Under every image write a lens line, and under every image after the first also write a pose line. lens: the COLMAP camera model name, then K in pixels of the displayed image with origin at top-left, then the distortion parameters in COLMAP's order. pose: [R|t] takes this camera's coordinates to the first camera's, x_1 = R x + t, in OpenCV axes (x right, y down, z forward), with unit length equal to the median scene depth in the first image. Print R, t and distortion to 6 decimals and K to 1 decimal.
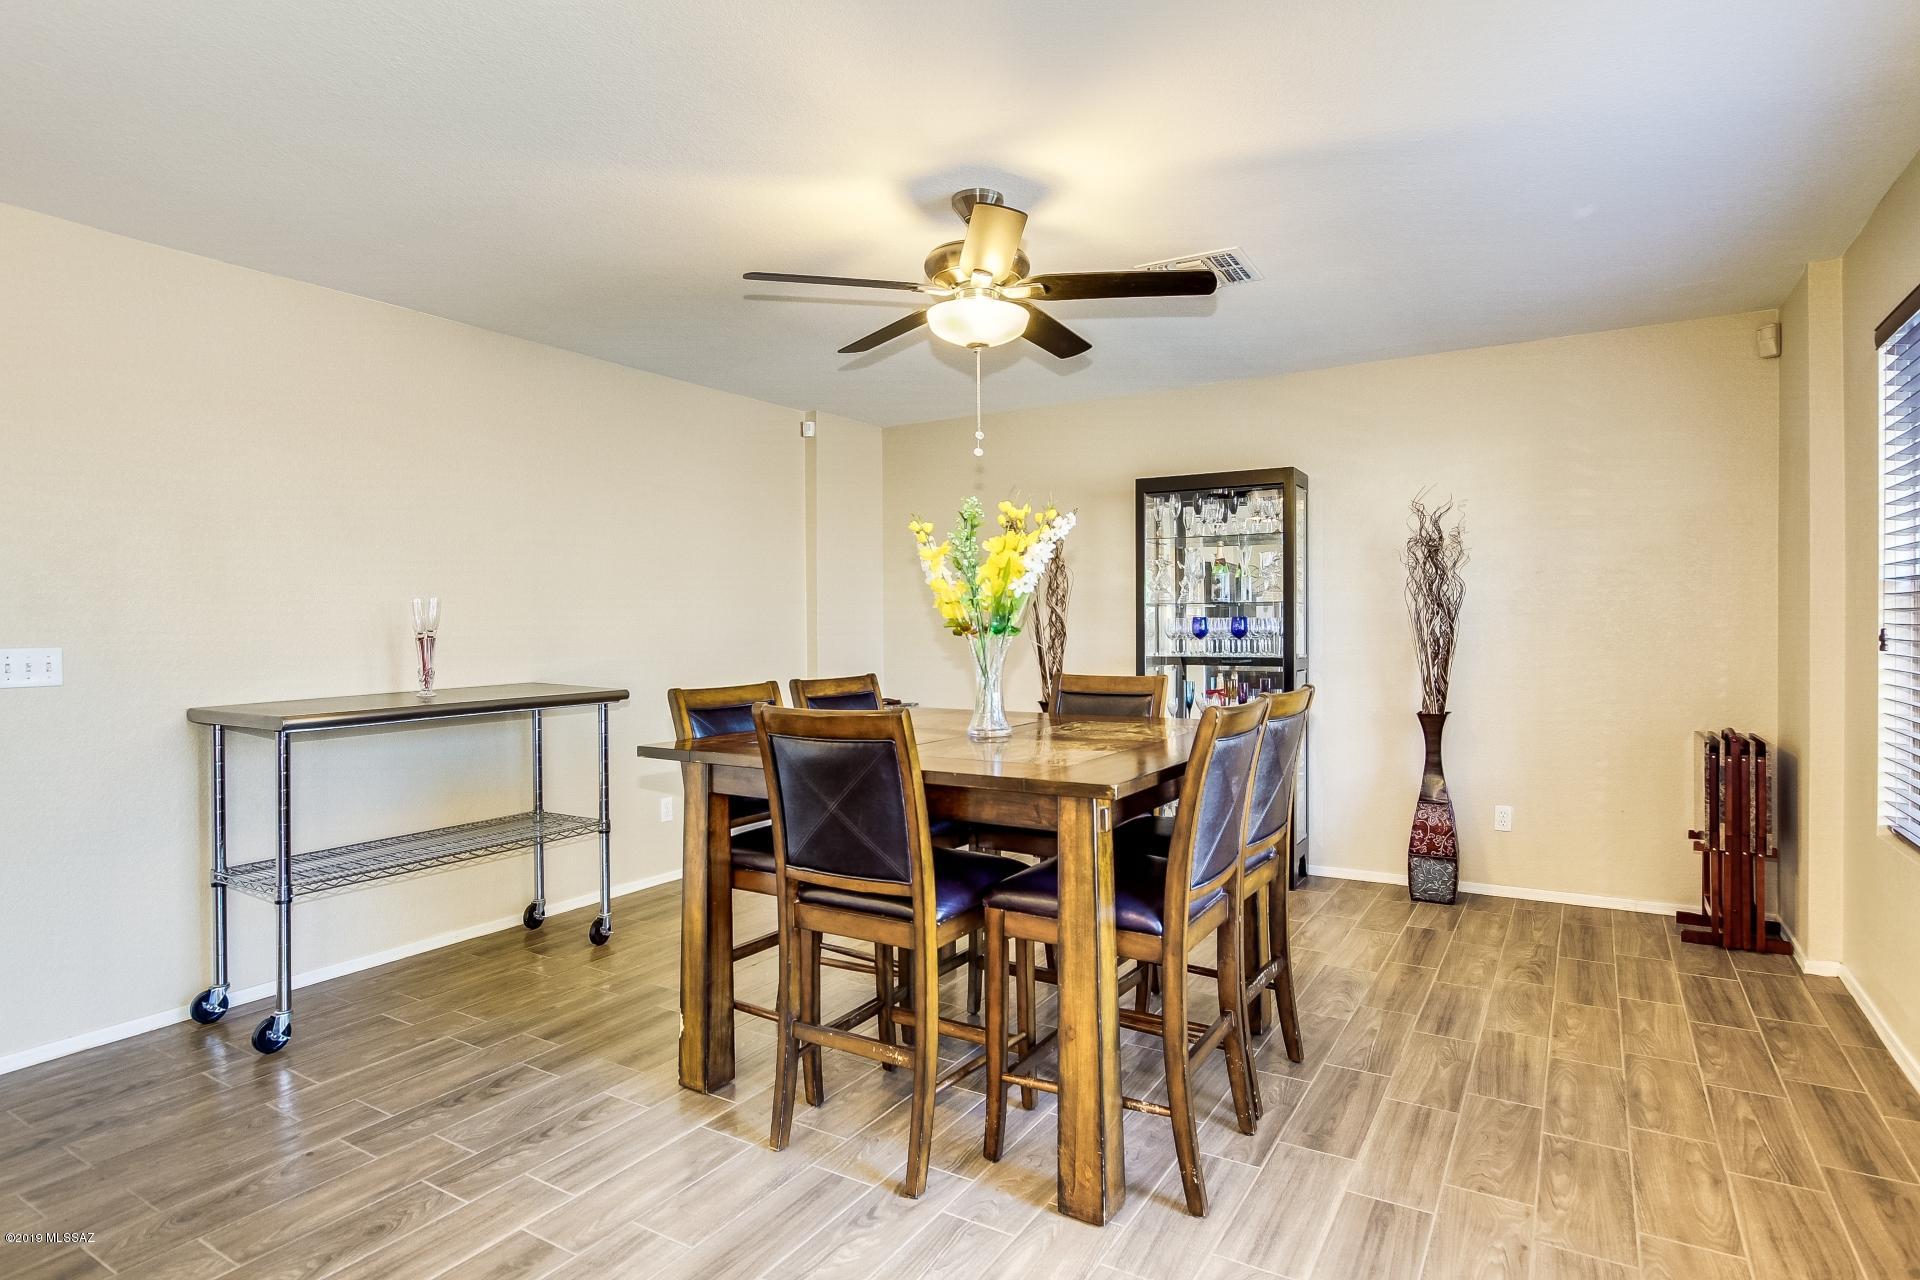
lens RADIAL K [[1018.8, 0, 960.0], [0, 1018.8, 640.0], [0, 0, 1]] dist [-0.004108, -0.000536]
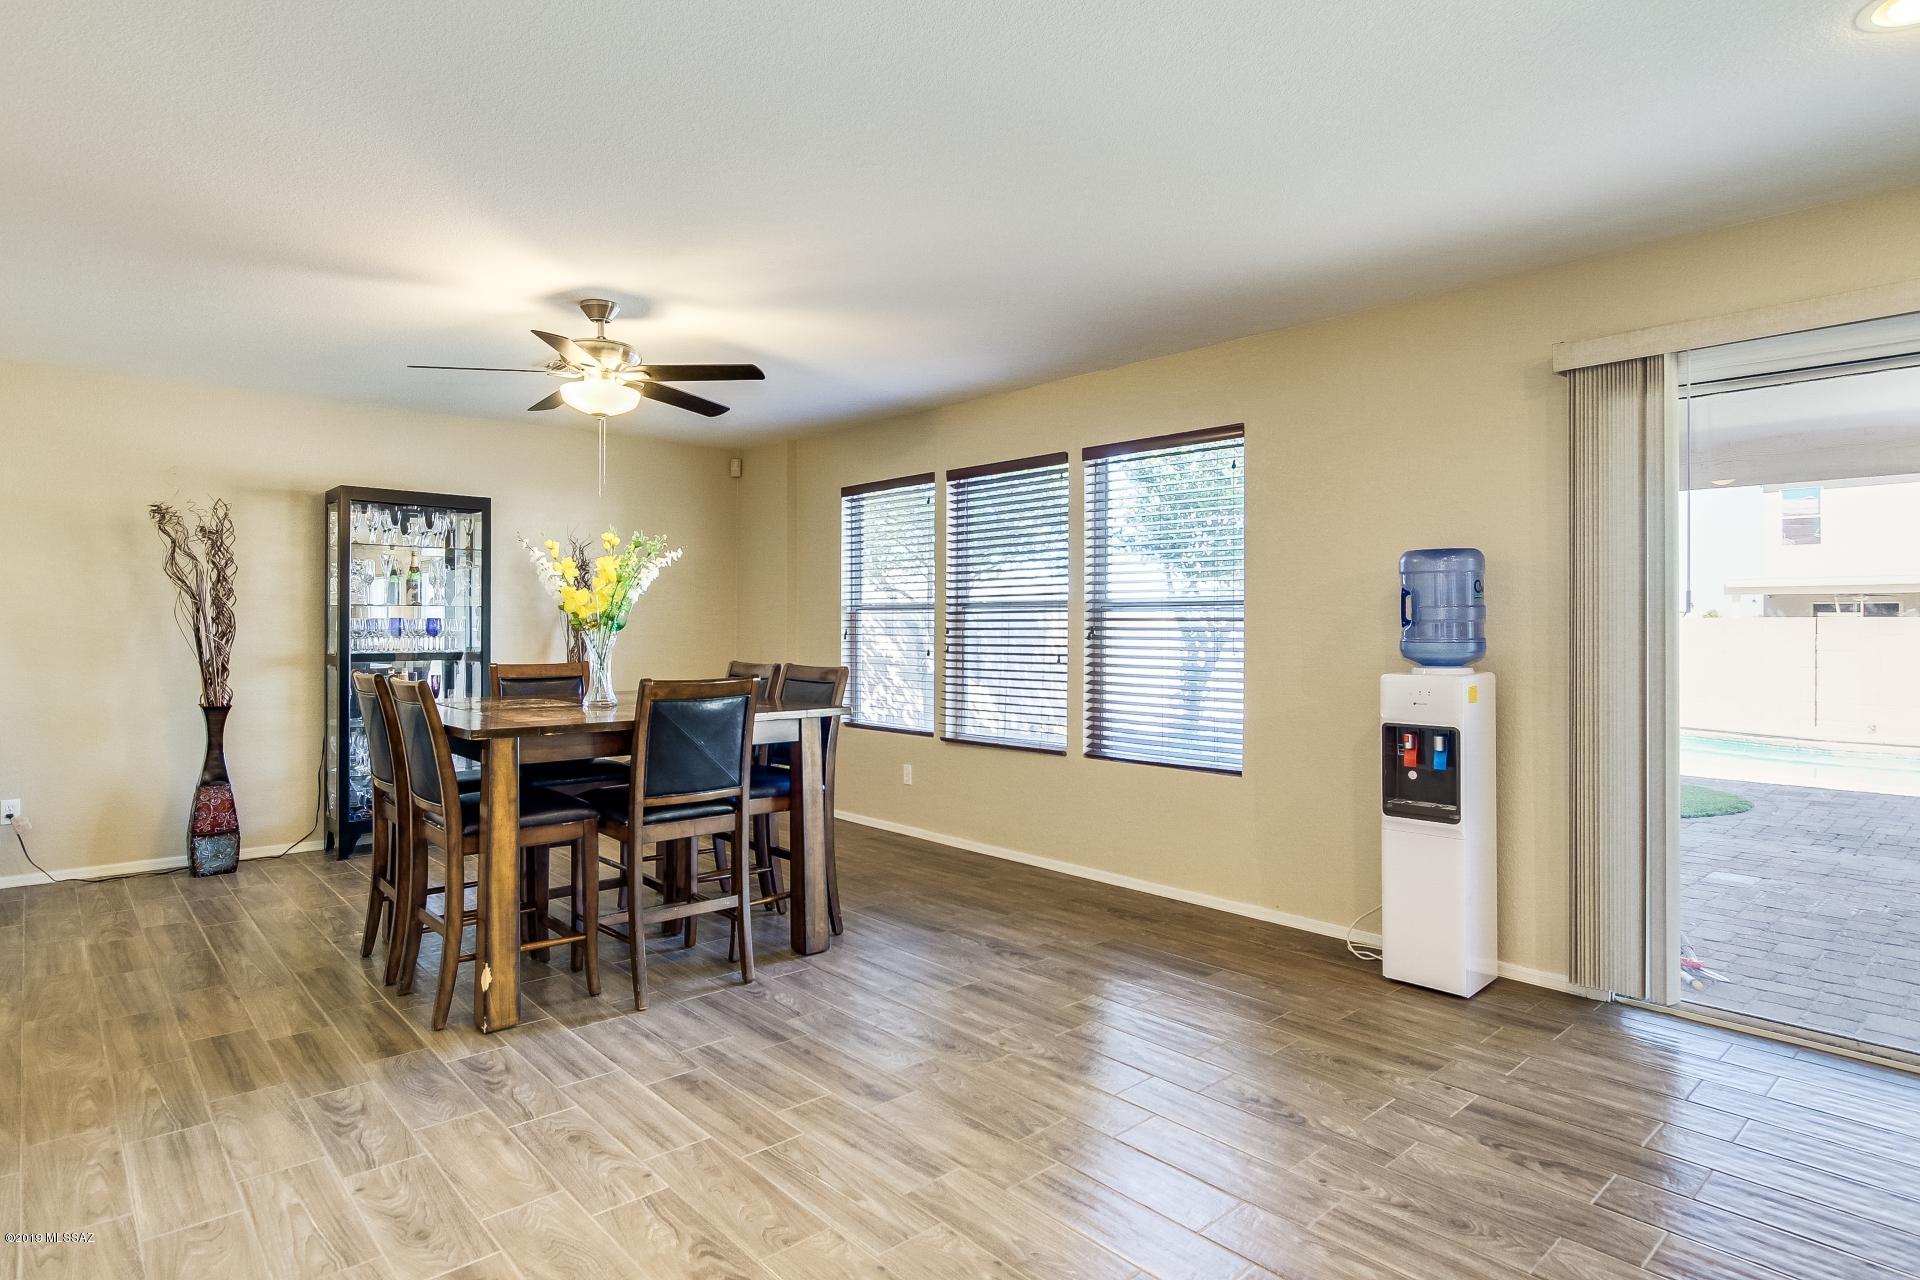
lens RADIAL K [[1039.6, 0, 939.8], [0, 1039.6, 619.6], [0, 0, 1]] dist [-0.006492, -0.001014]
pose [[0.290337, 0.013879, 0.956824, -0.837359], [0.009289, 0.999807, -0.017321, 0.006090], [-0.956879, 0.013917, 0.290152, 0.130263]]
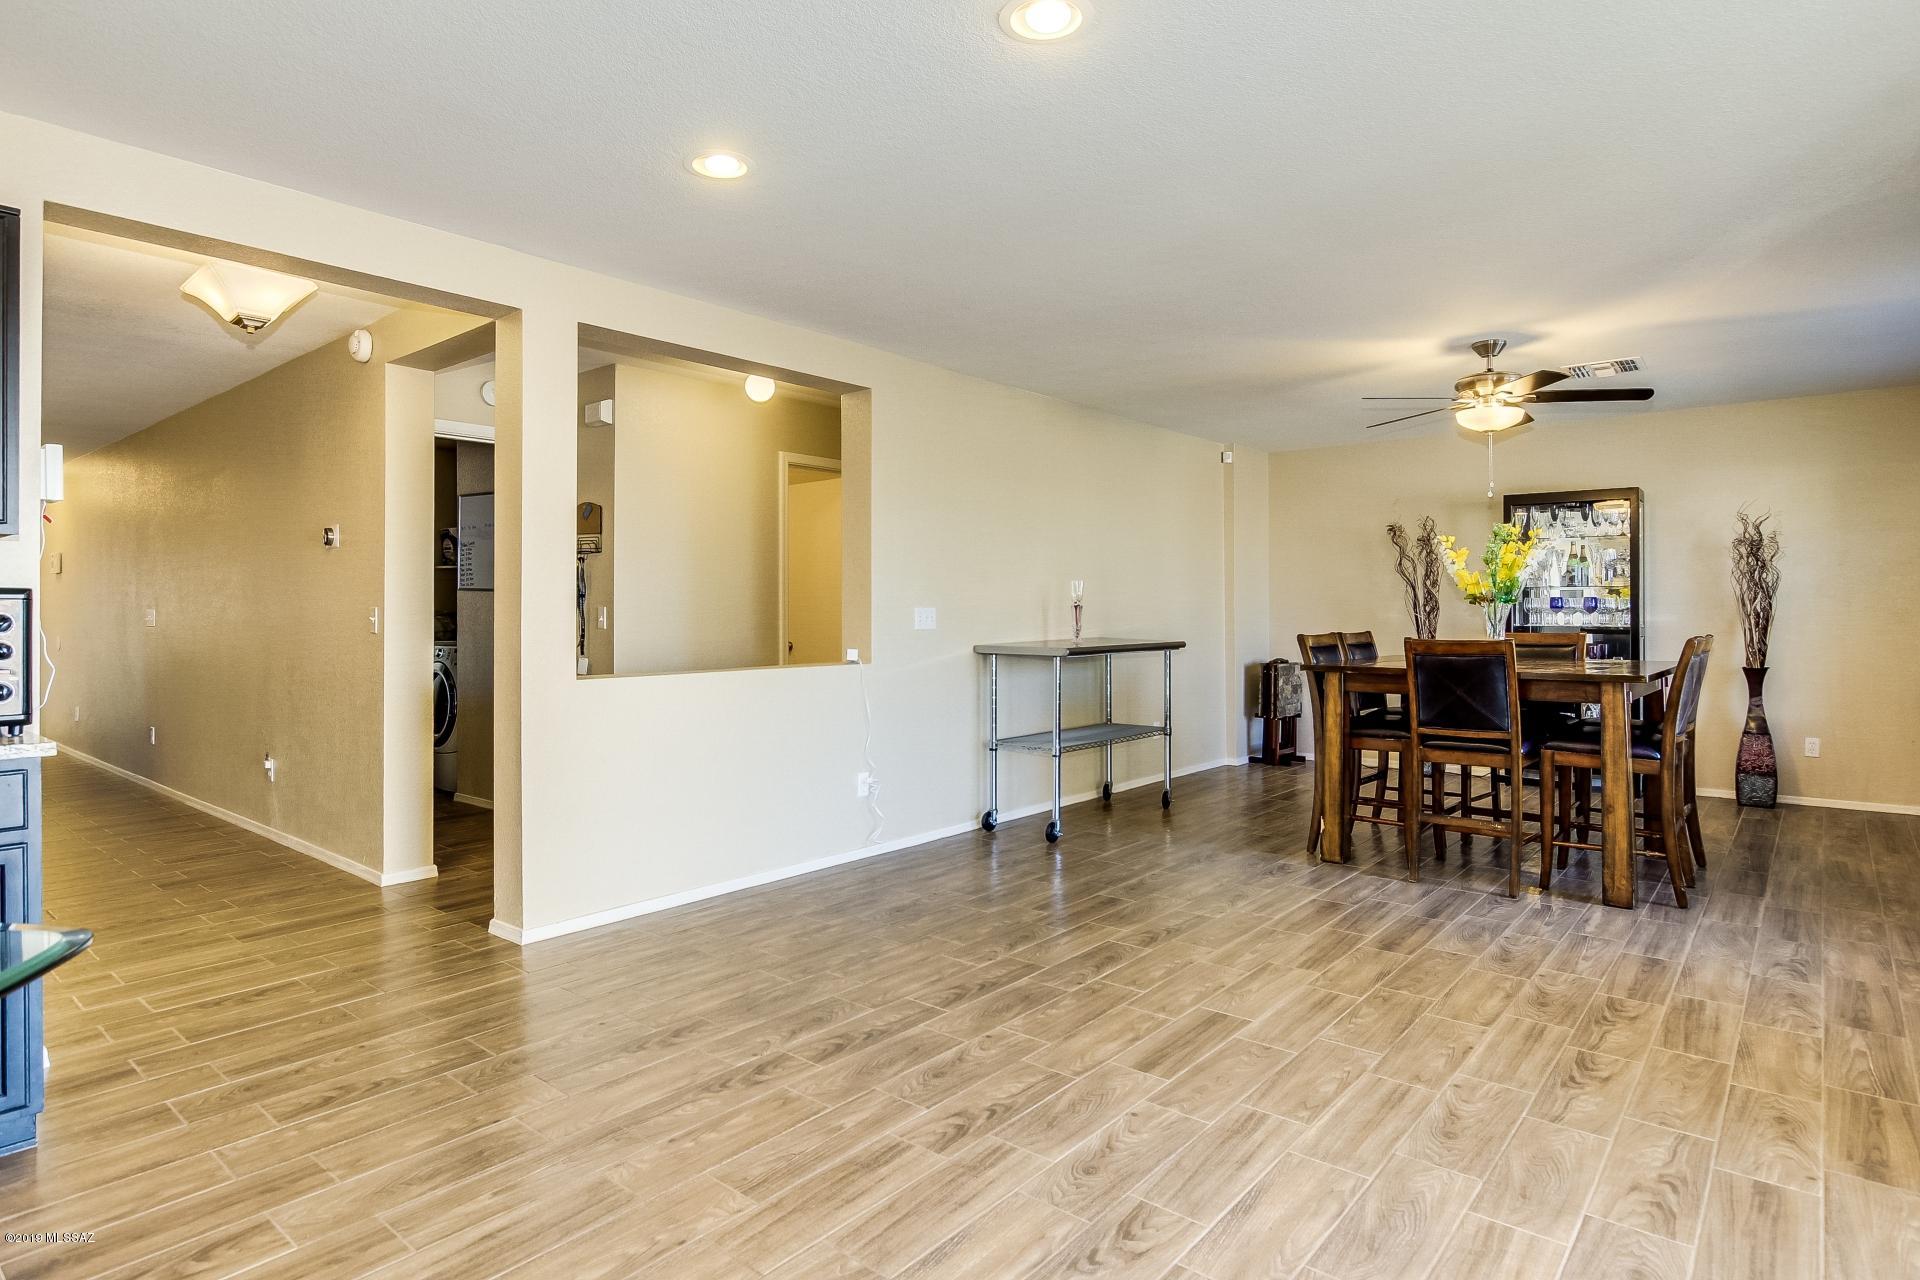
lens RADIAL K [[1035.8, 0, 954.3], [0, 1035.8, 607.3], [0, 0, 1]] dist [-0.004828, -0.002904]
pose [[0.988812, 0.005580, -0.149066, -0.434250], [-0.008439, 0.999792, -0.018558, 0.028976], [0.148931, 0.019609, 0.988653, -0.584622]]
